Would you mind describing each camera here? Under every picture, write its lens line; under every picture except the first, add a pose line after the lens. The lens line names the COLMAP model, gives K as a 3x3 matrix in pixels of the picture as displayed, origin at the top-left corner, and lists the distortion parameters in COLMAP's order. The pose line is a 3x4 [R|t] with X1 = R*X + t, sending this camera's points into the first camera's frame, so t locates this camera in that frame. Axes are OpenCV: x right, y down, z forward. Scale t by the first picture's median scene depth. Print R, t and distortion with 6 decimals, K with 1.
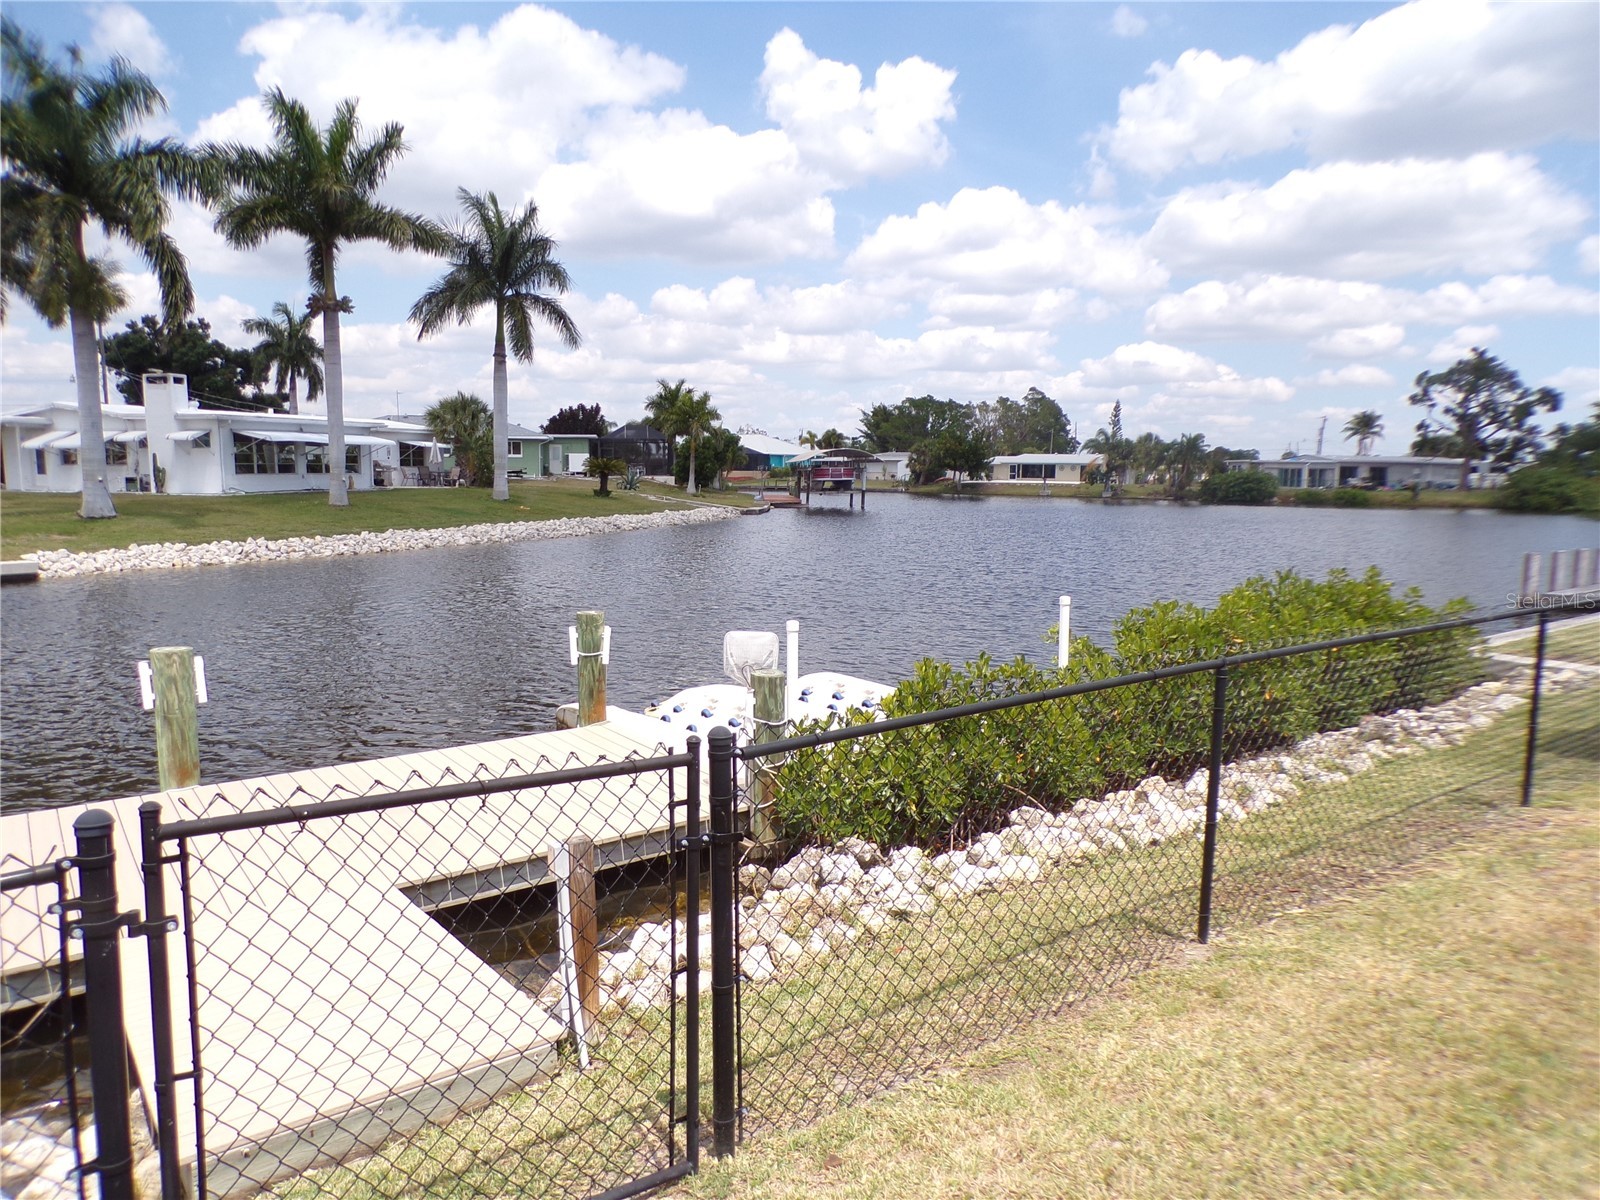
lens RADIAL K [[1094.0, 0, 801.3], [0, 1094.0, 606.0], [0, 0, 1]] dist [-0.003542, 0.020539]
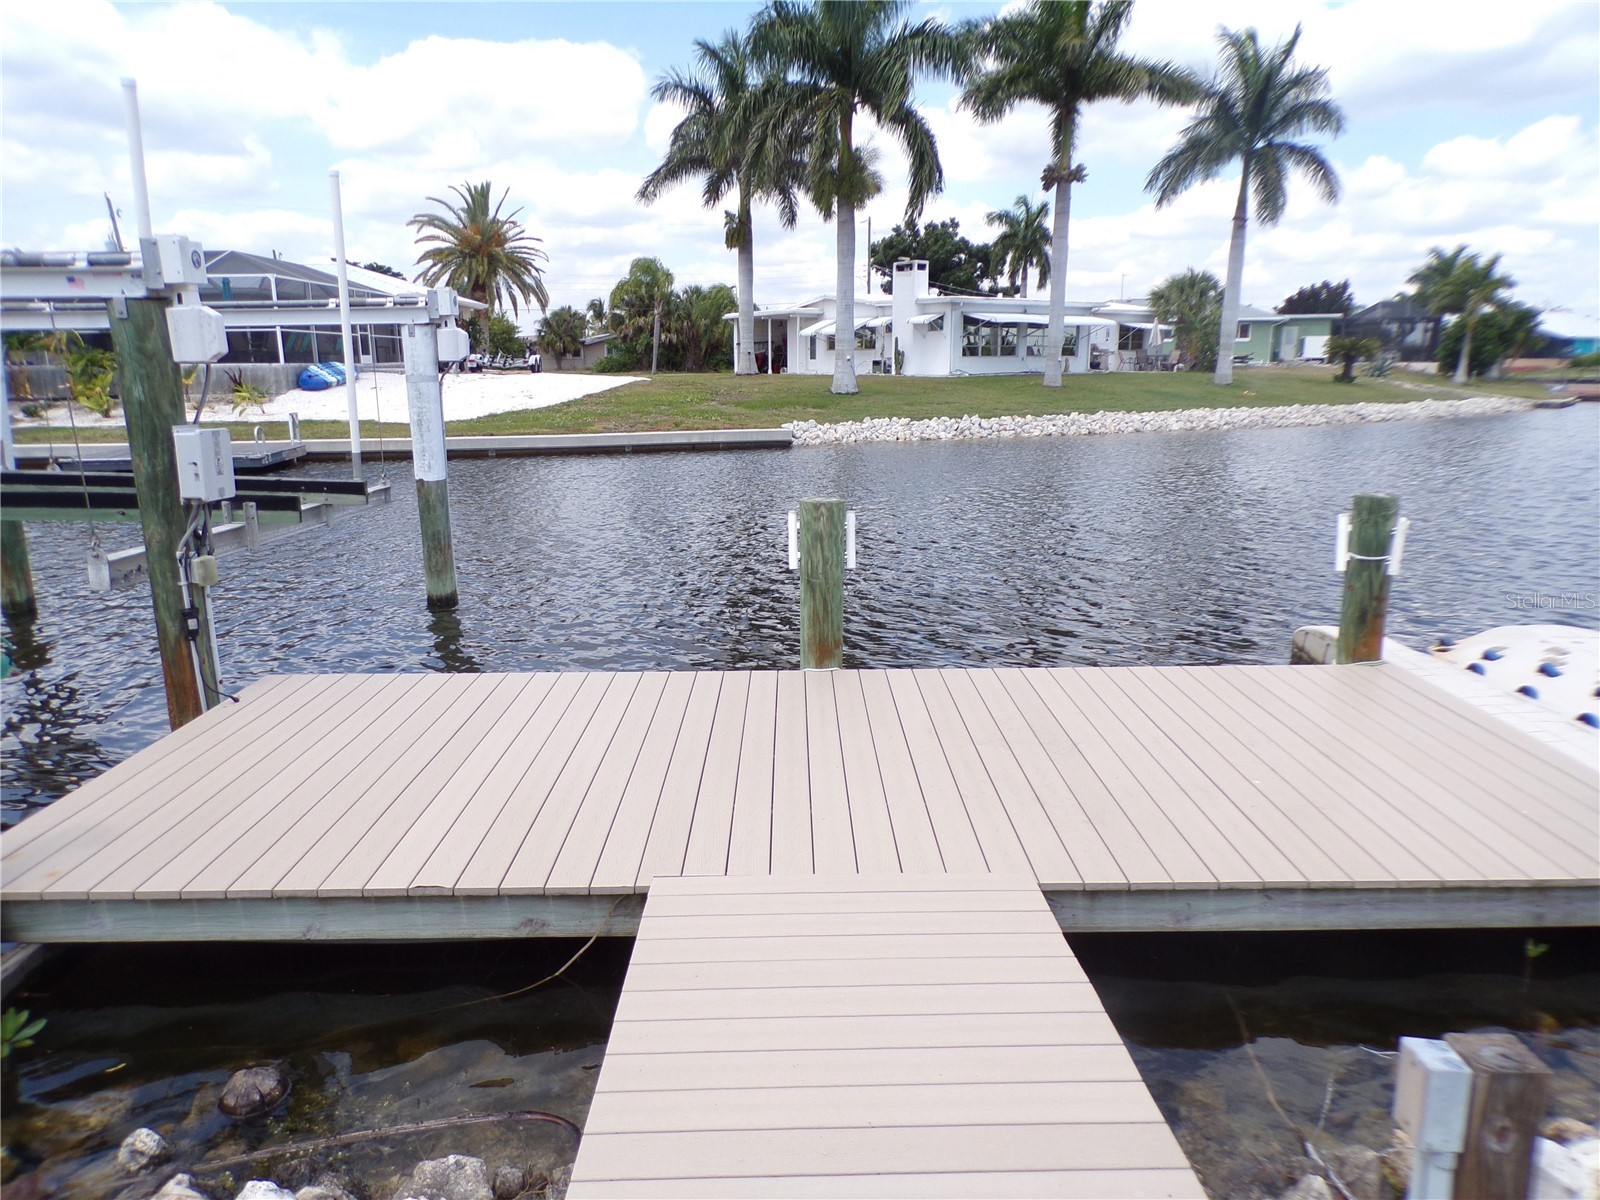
lens RADIAL K [[1094.0, 0, 801.3], [0, 1094.0, 606.0], [0, 0, 1]] dist [-0.003542, 0.020539]
pose [[0.811393, 0.123313, -0.571345, -0.017785], [-0.068915, 0.990857, 0.115987, 0.003960], [0.580424, -0.054737, 0.812473, 0.051933]]
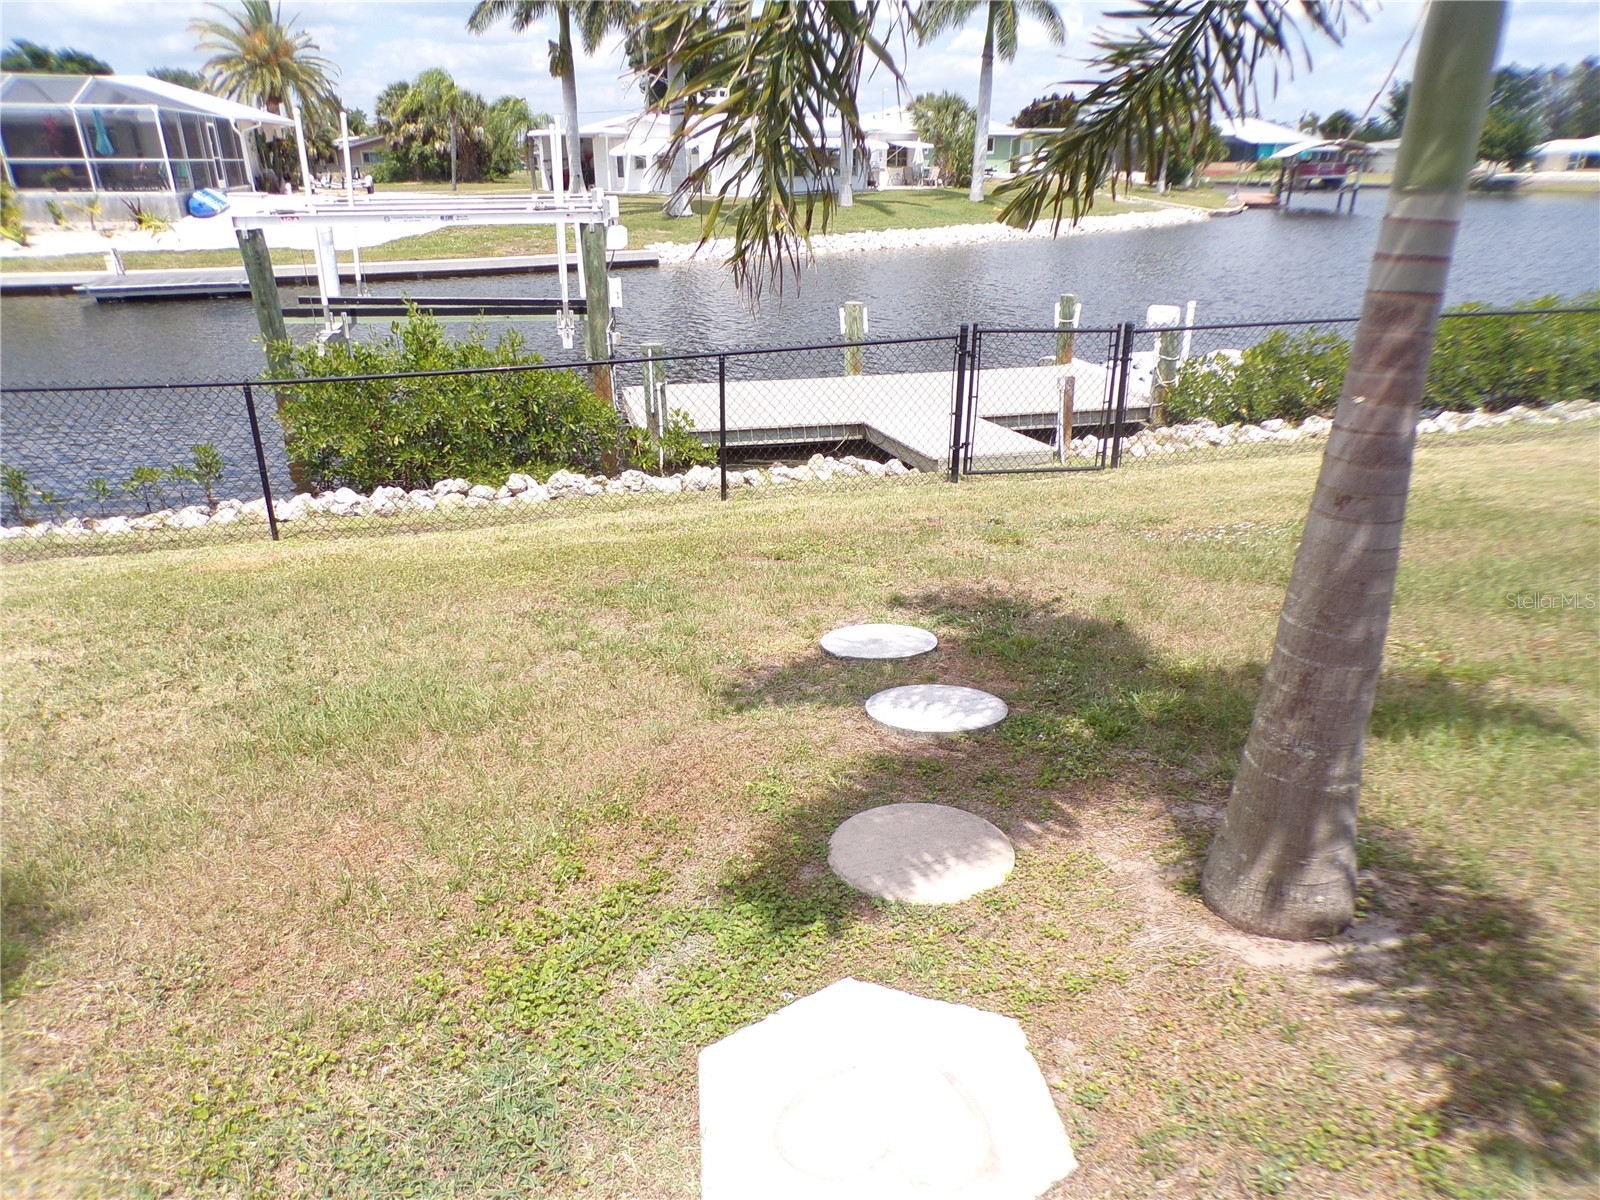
lens RADIAL K [[1094.0, 0, 801.3], [0, 1094.0, 606.0], [0, 0, 1]] dist [-0.003542, 0.020539]
pose [[0.921144, 0.143543, -0.361786, 0.019307], [-0.044180, 0.962064, 0.269224, 0.006237], [0.386707, -0.232010, 0.892541, -0.144942]]
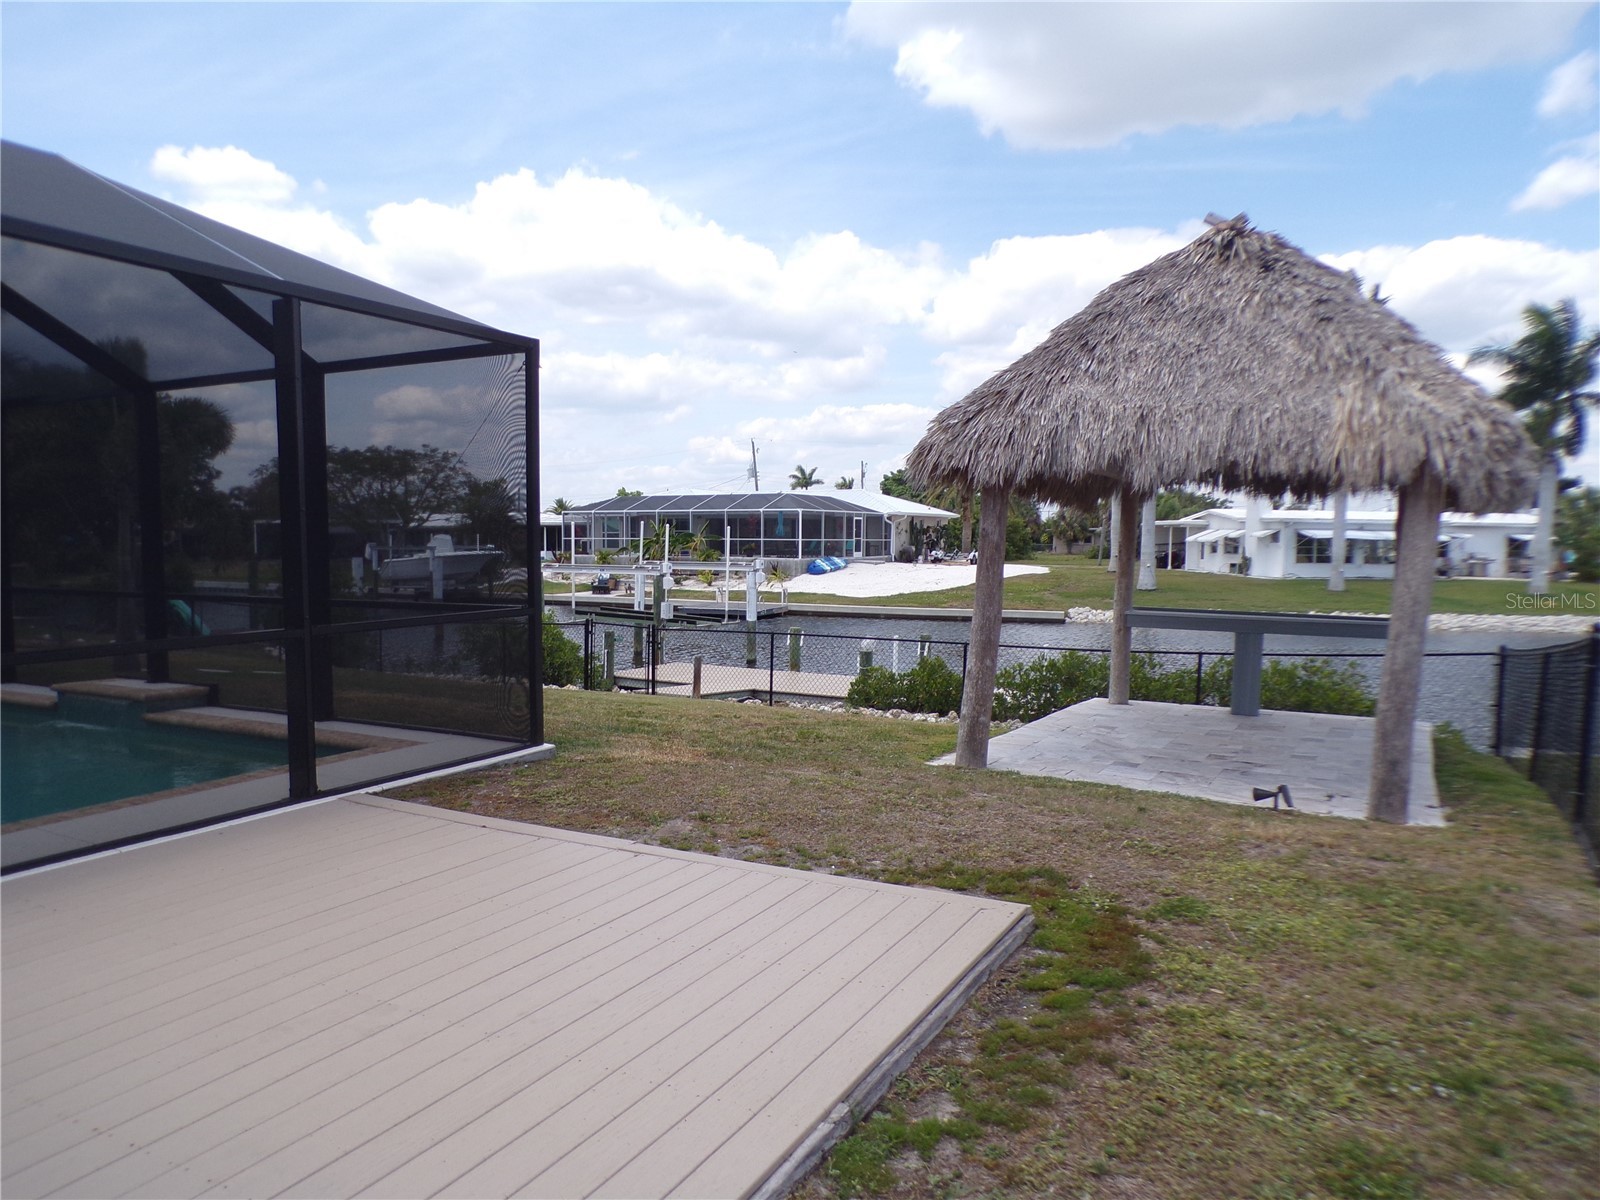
lens RADIAL K [[1087.2, 0, 835.6], [0, 1087.2, 605.2], [0, 0, 1]] dist [-0.022242, 0.000423]
pose [[0.437590, 0.066793, -0.896690, 0.388126], [-0.129762, 0.991489, 0.010530, -0.012540], [0.889762, 0.111748, 0.442533, -0.053636]]
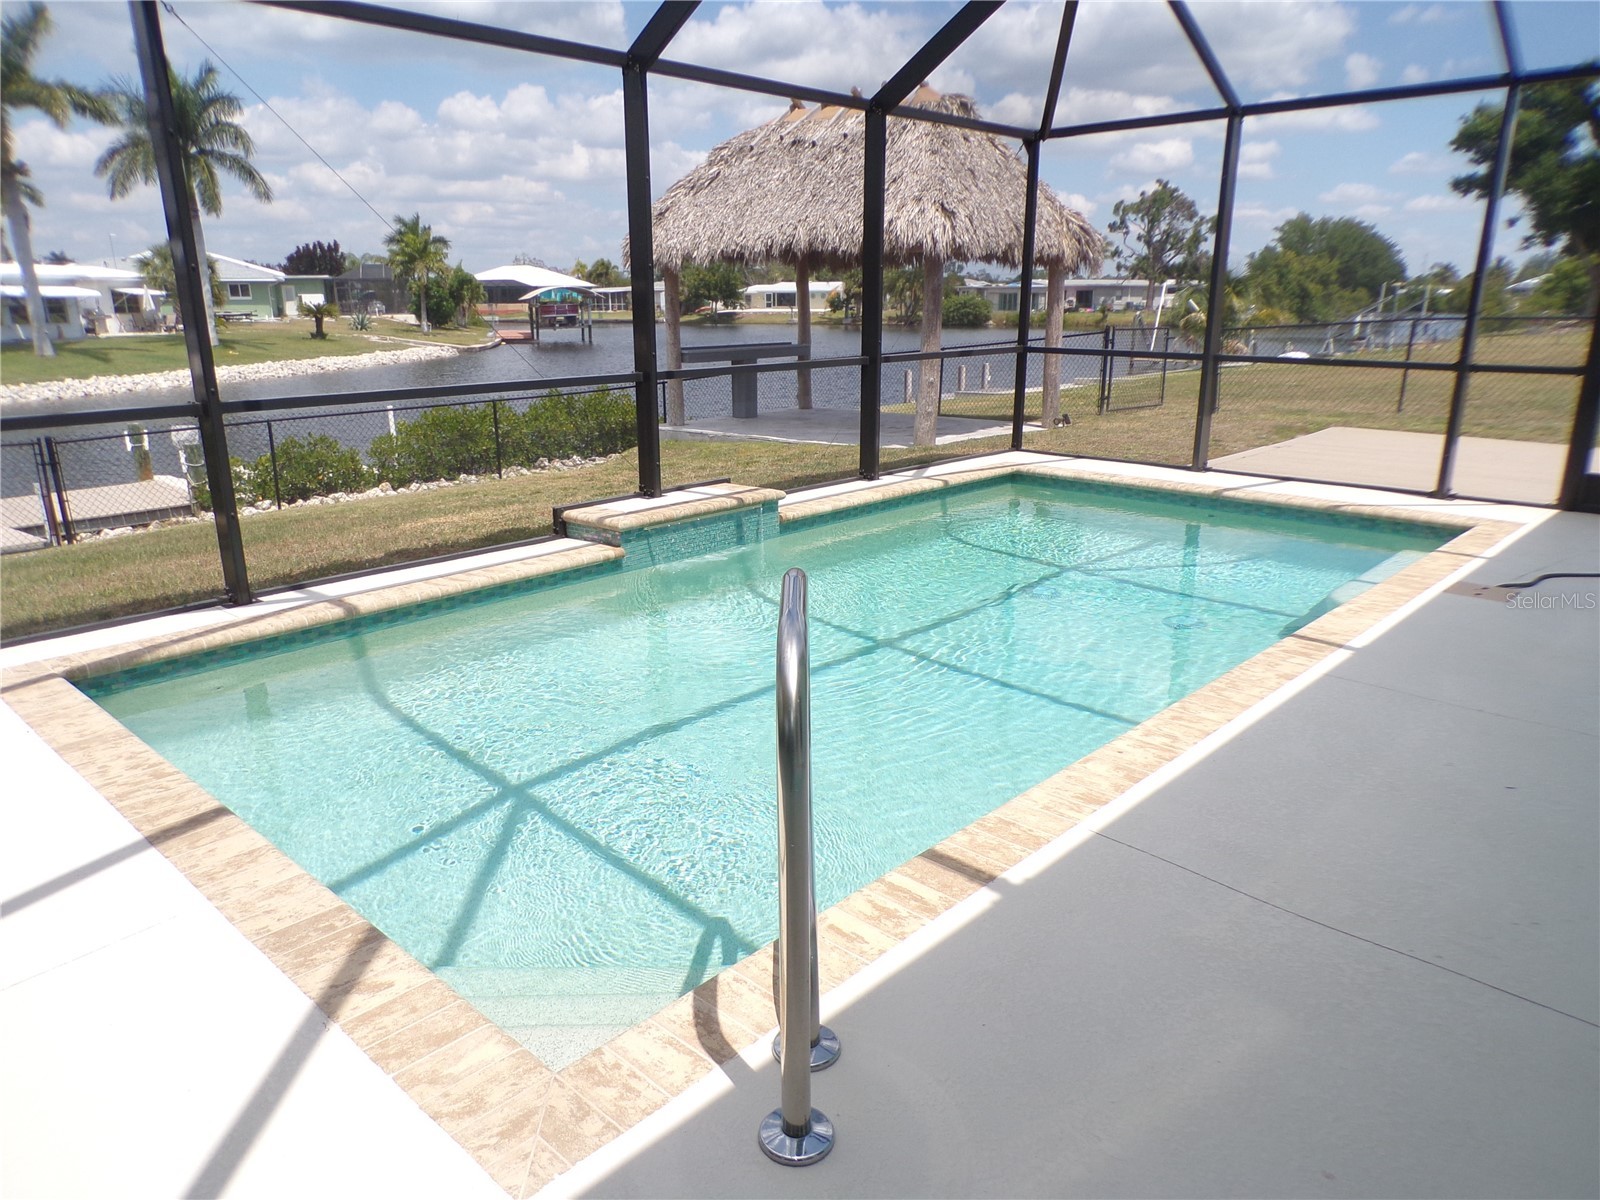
lens RADIAL K [[1087.1, 0, 801.5], [0, 1087.1, 607.0], [0, 0, 1]] dist [-0.015642, 0.049802]
pose [[0.985552, -0.063903, 0.156856, 0.131062], [0.038643, 0.986506, 0.159100, 0.013091], [-0.164906, -0.150740, 0.974722, -0.229370]]
